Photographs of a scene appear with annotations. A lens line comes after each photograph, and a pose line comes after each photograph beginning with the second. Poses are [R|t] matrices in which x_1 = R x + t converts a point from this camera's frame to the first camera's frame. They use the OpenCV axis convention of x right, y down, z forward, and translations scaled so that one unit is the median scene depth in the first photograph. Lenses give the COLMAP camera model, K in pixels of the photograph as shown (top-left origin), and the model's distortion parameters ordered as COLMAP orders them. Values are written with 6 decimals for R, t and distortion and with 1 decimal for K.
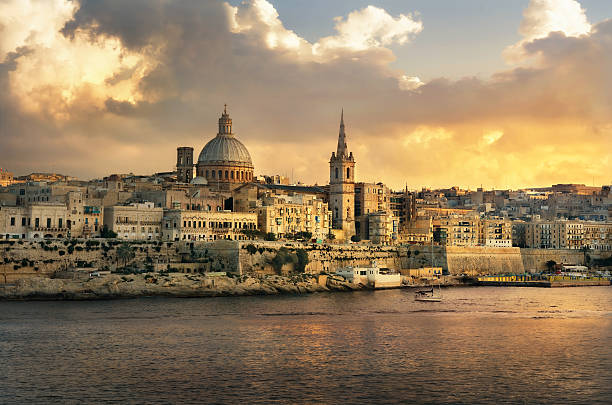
lens RADIAL K [[1235.3, 0, 306.3], [0, 1235.3, 119.3], [0, 0, 1]] dist [0.095104, 0.427085]
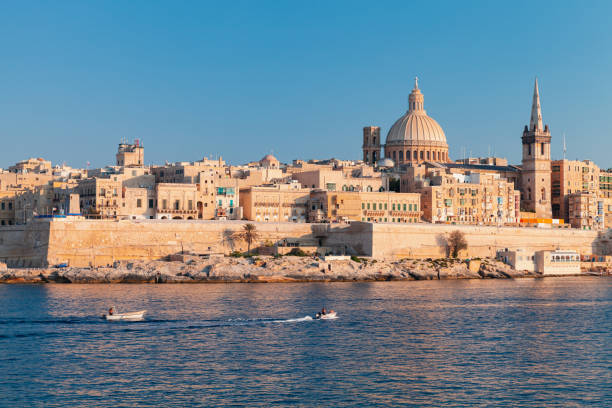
lens RADIAL K [[1248.3, 0, 280.1], [0, 1248.3, 205.5], [0, 0, 1]] dist [0.011141, 0.428446]
pose [[0.960381, -0.013143, -0.278381, 0.114508], [0.032962, 0.997233, 0.066635, 0.020060], [0.276735, -0.073171, 0.958156, 0.094228]]
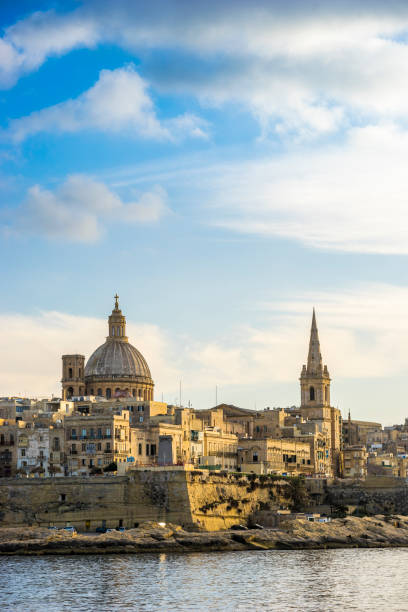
lens RADIAL K [[1878.0, 0, 204.0], [0, 1878.0, 306.0], [0, 0, 1]] dist [-0.126378, 0.001803]
pose [[0.919965, 0.031132, 0.390763, -0.532465], [-0.025244, 0.999477, -0.020198, 0.017331], [-0.391187, 0.008717, 0.920270, -0.011389]]
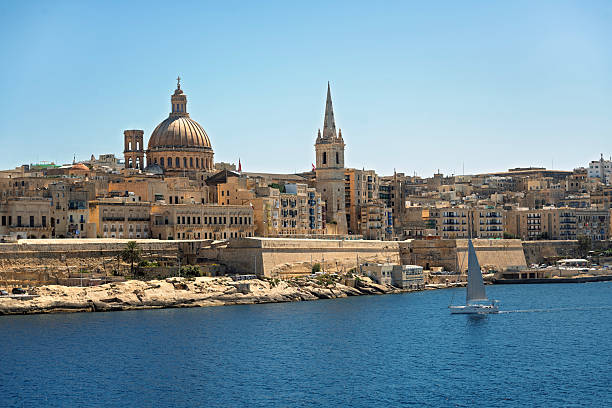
lens RADIAL K [[1451.5, 0, 306.0], [0, 1451.5, 204.0], [0, 0, 1]] dist [0.000432, 0.046621]
pose [[0.992187, -0.020323, 0.123096, -0.124272], [0.011405, 0.997287, 0.072724, 0.002994], [-0.124240, -0.070752, 0.989727, 0.015316]]
